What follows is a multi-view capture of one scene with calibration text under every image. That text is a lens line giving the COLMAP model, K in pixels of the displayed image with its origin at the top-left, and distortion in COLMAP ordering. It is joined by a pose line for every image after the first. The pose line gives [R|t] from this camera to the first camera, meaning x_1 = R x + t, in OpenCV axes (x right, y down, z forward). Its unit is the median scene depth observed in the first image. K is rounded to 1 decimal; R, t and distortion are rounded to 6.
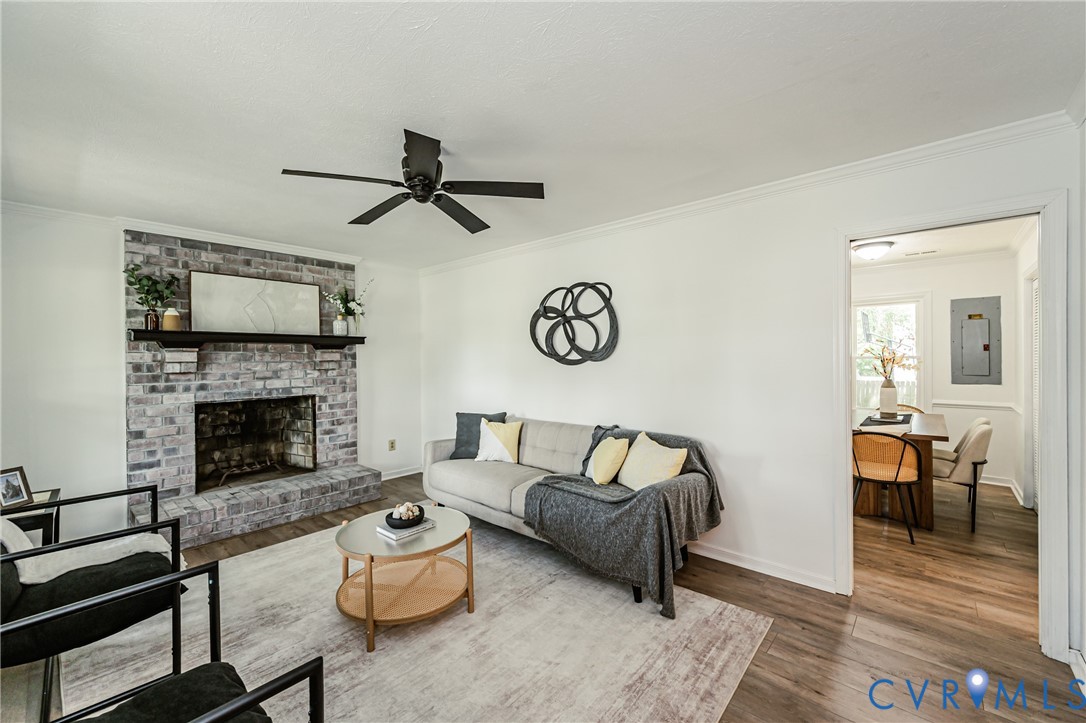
lens RADIAL K [[440.0, 0, 542.4], [0, 440.0, 362.9], [0, 0, 1]] dist [0.004681, -0.000594]
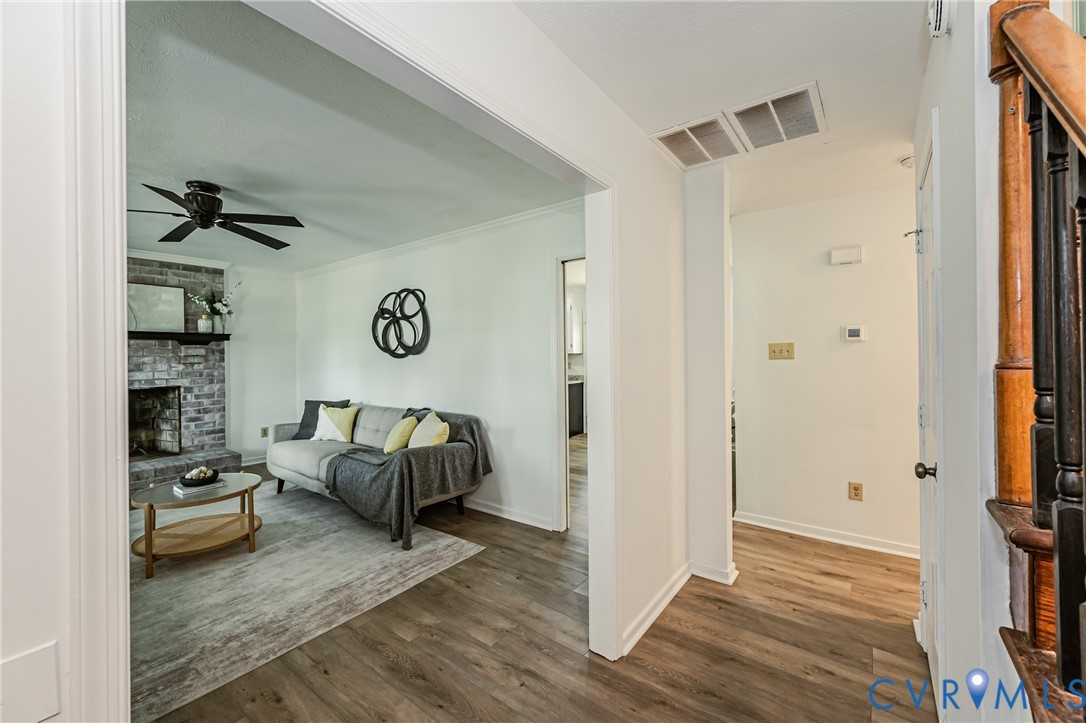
lens RADIAL K [[440.0, 0, 542.1], [0, 440.0, 354.2], [0, 0, 1]] dist [0.004681, -0.000594]
pose [[0.997422, -0.000715, 0.071752, 0.364419], [0.001851, 0.999874, -0.015760, 0.013548], [-0.071732, 0.015852, 0.997298, -0.205721]]
